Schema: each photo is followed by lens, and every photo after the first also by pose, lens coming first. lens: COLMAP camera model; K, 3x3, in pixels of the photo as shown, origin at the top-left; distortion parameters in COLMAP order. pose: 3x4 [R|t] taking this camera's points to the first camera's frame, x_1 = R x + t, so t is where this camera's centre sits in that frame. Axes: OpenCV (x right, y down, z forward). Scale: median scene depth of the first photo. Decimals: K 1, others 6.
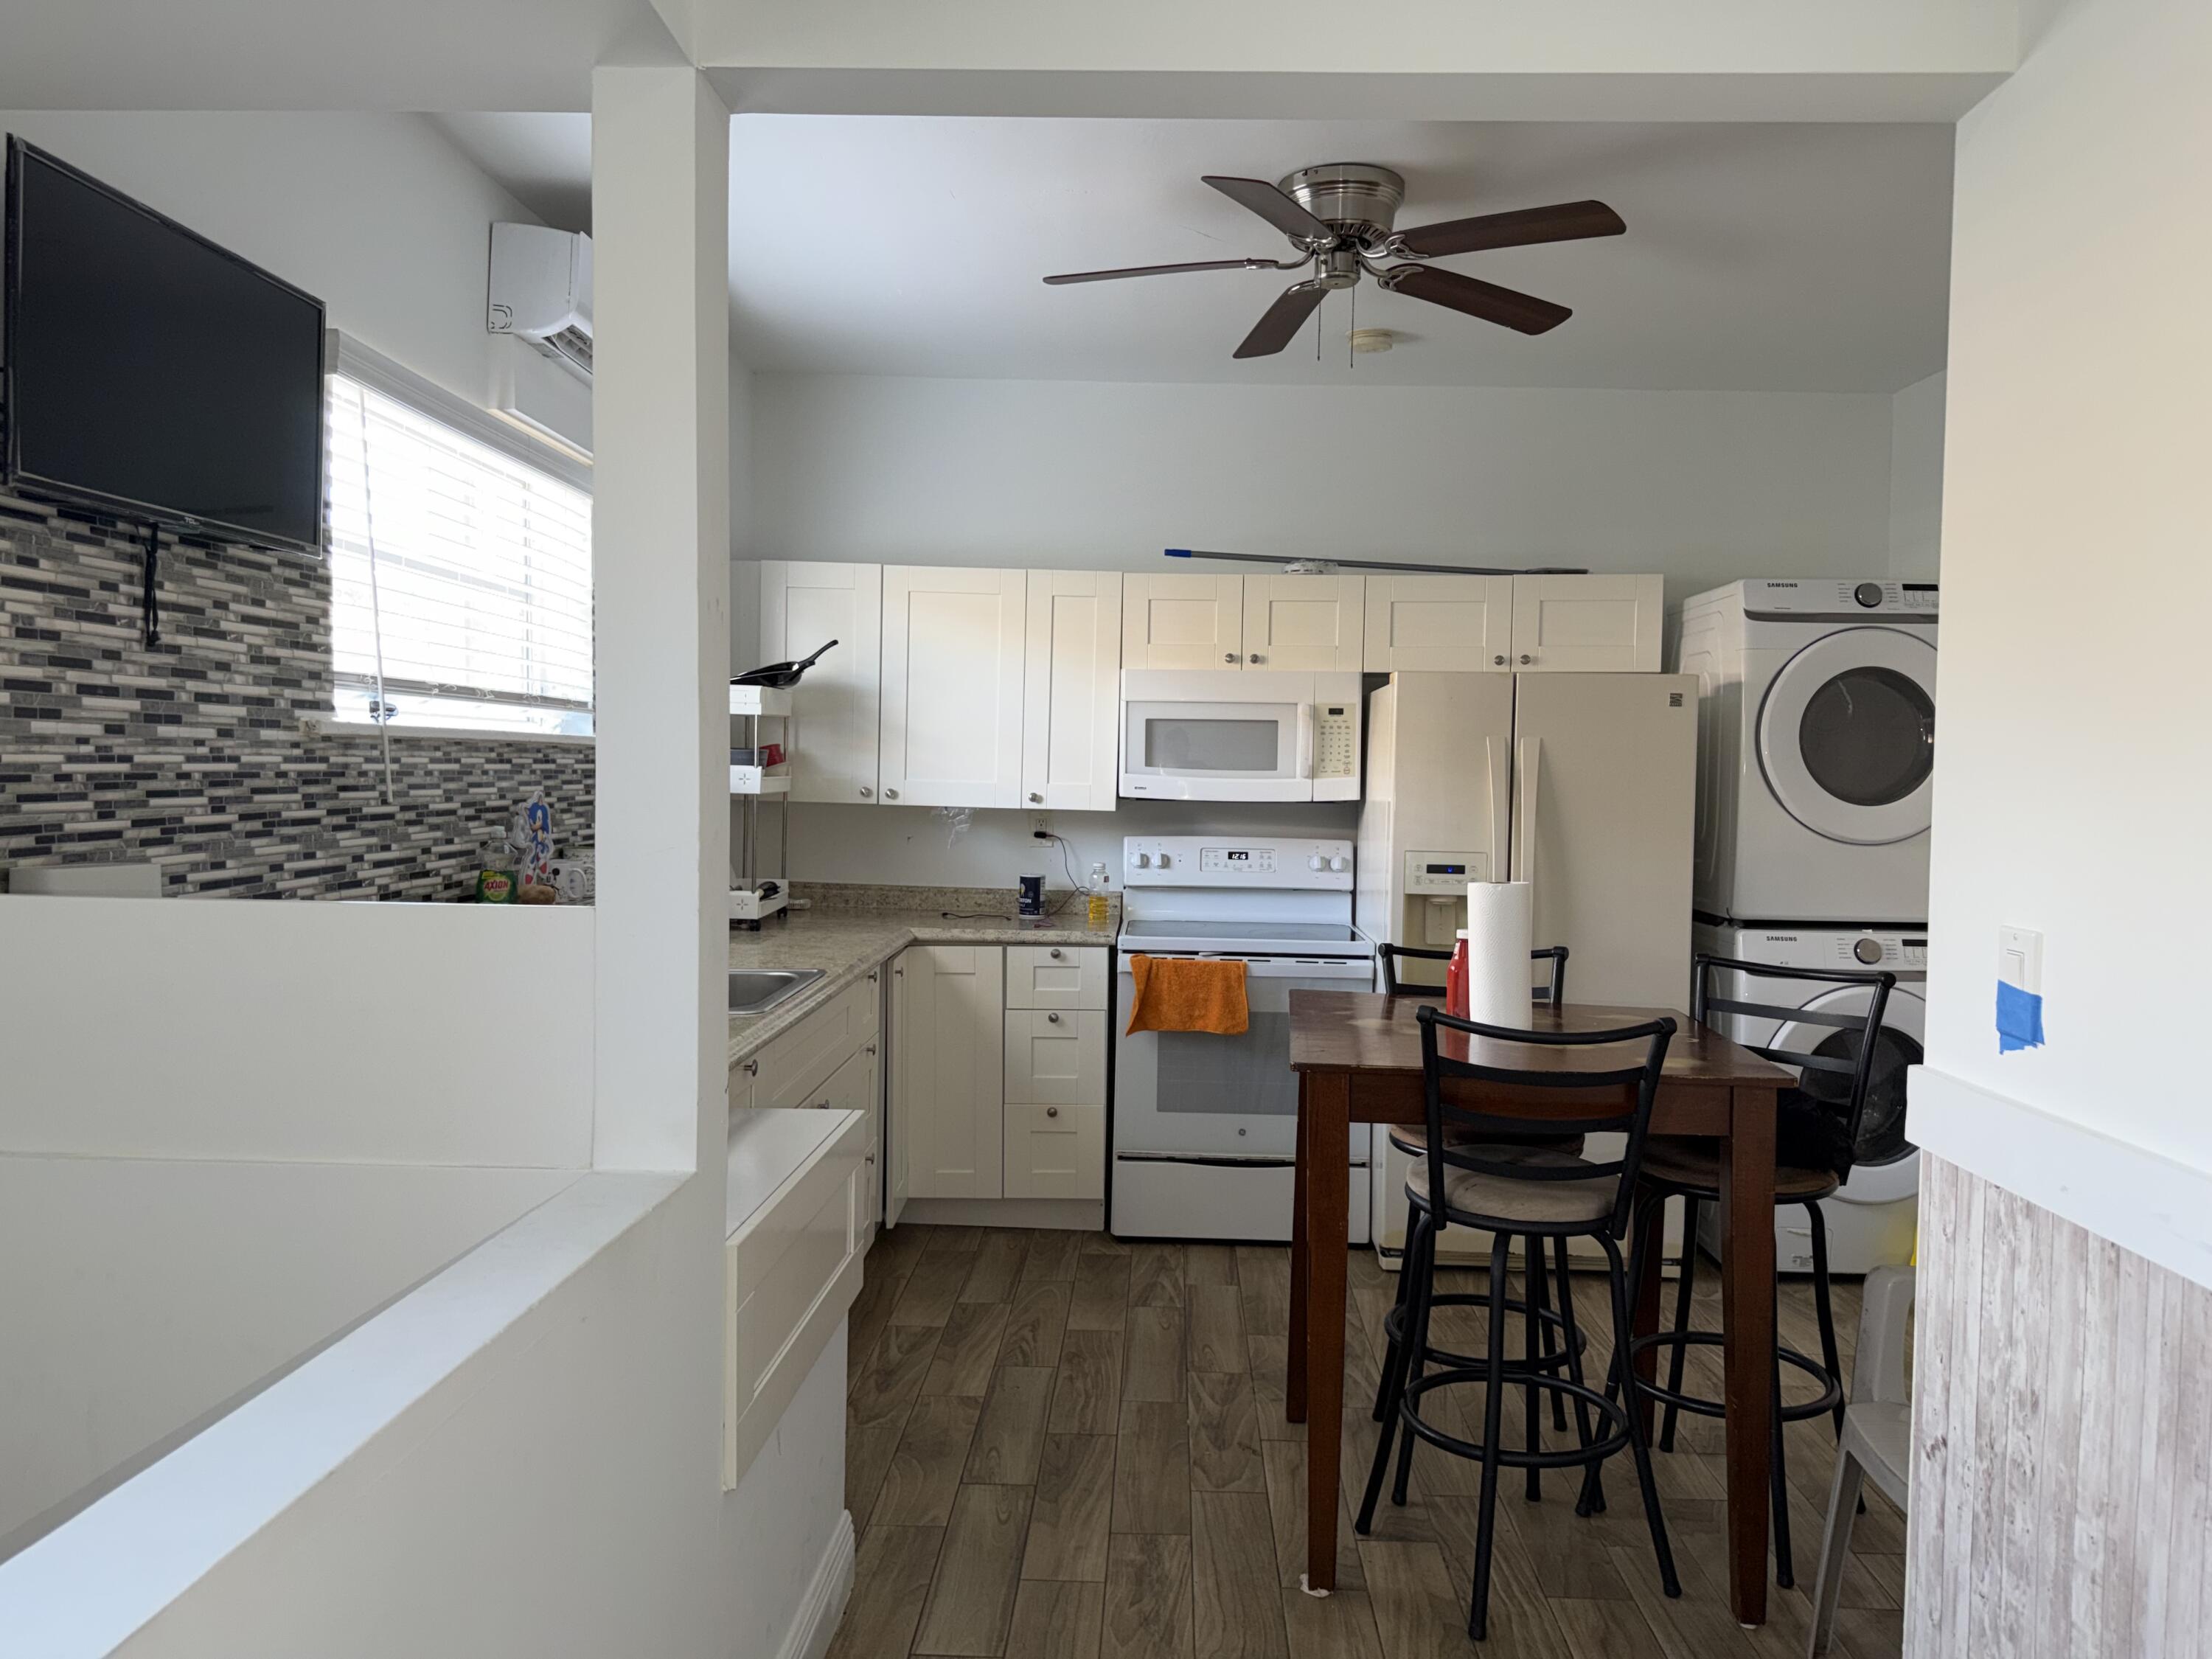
lens RADIAL K [[1569.3, 0, 1109.7], [0, 1569.3, 821.4], [0, 0, 1]] dist [0.055265, -0.068260]
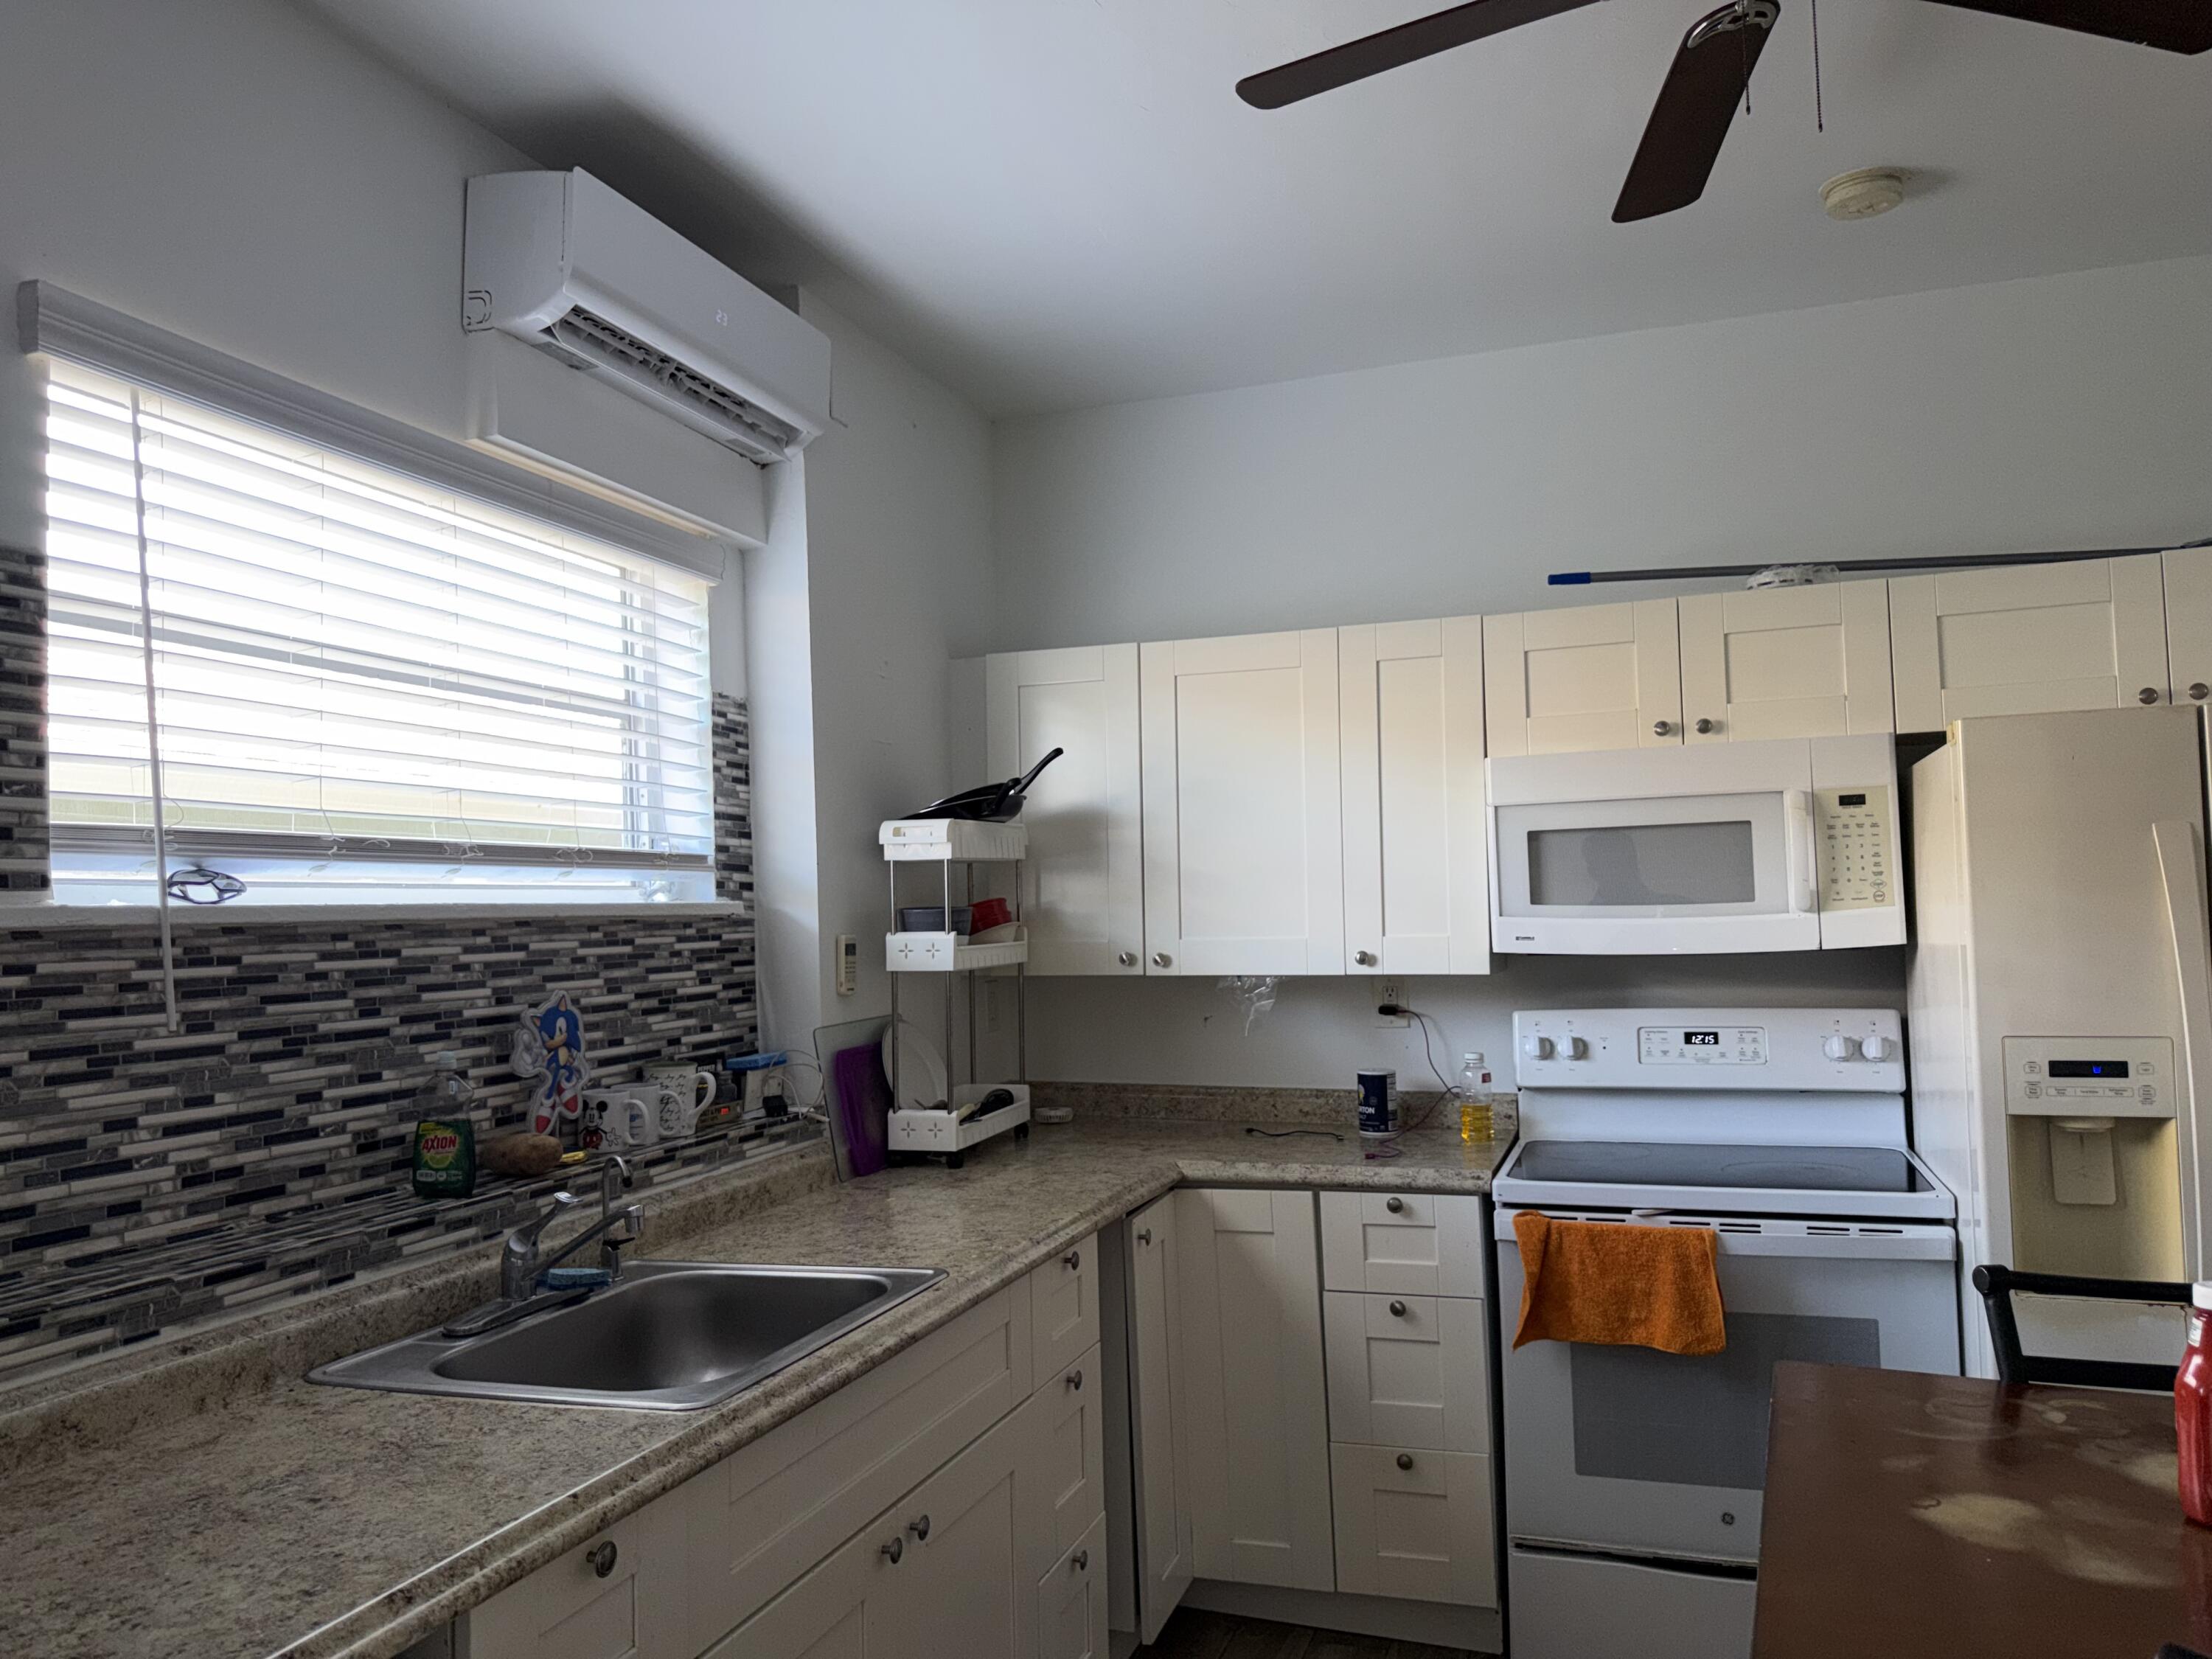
lens RADIAL K [[1553.7, 0, 1100.8], [0, 1553.7, 845.0], [0, 0, 1]] dist [0.124237, -0.246315]
pose [[0.950530, -0.059533, -0.304874, 0.053625], [0.036301, 0.996027, -0.081318, -0.013776], [0.308504, 0.066228, 0.948915, 0.337182]]
